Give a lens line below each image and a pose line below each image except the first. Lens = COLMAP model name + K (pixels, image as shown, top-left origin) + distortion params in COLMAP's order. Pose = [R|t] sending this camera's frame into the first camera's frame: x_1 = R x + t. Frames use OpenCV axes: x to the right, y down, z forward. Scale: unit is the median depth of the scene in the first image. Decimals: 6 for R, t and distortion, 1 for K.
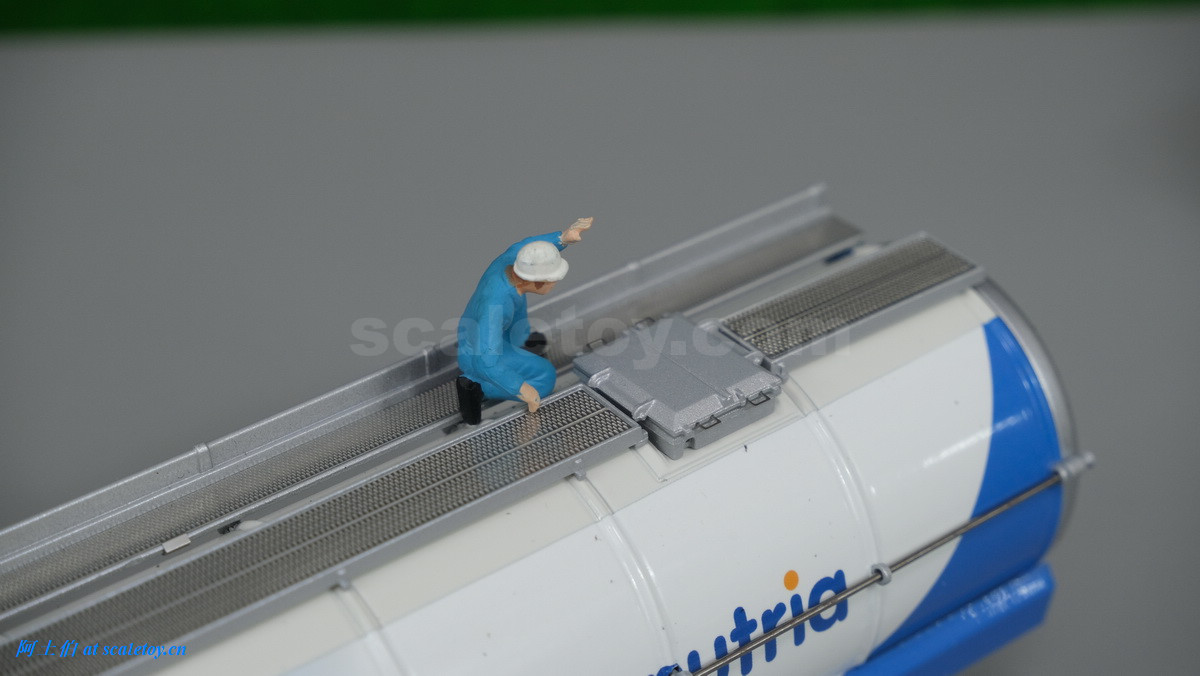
lens RADIAL K [[2459.4, 0, 599.9], [0, 2459.4, 337.4], [0, 0, 1]] dist [0.011697, 0.000000]
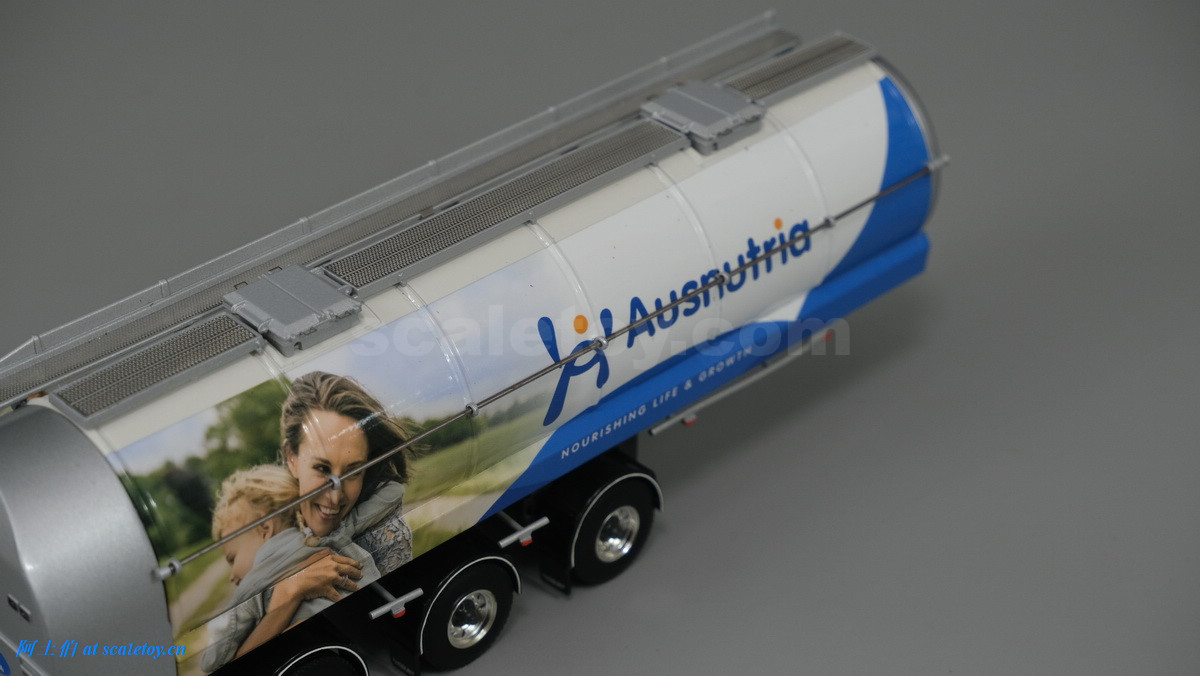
lens RADIAL K [[2459.4, 0, 601.0], [0, 2459.4, 337.2], [0, 0, 1]] dist [0.011697, 0.000000]
pose [[0.996640, -0.058946, 0.056863, -0.144900], [0.059393, 0.998215, -0.006208, 0.178550], [-0.056396, 0.009565, 0.998363, -0.688502]]
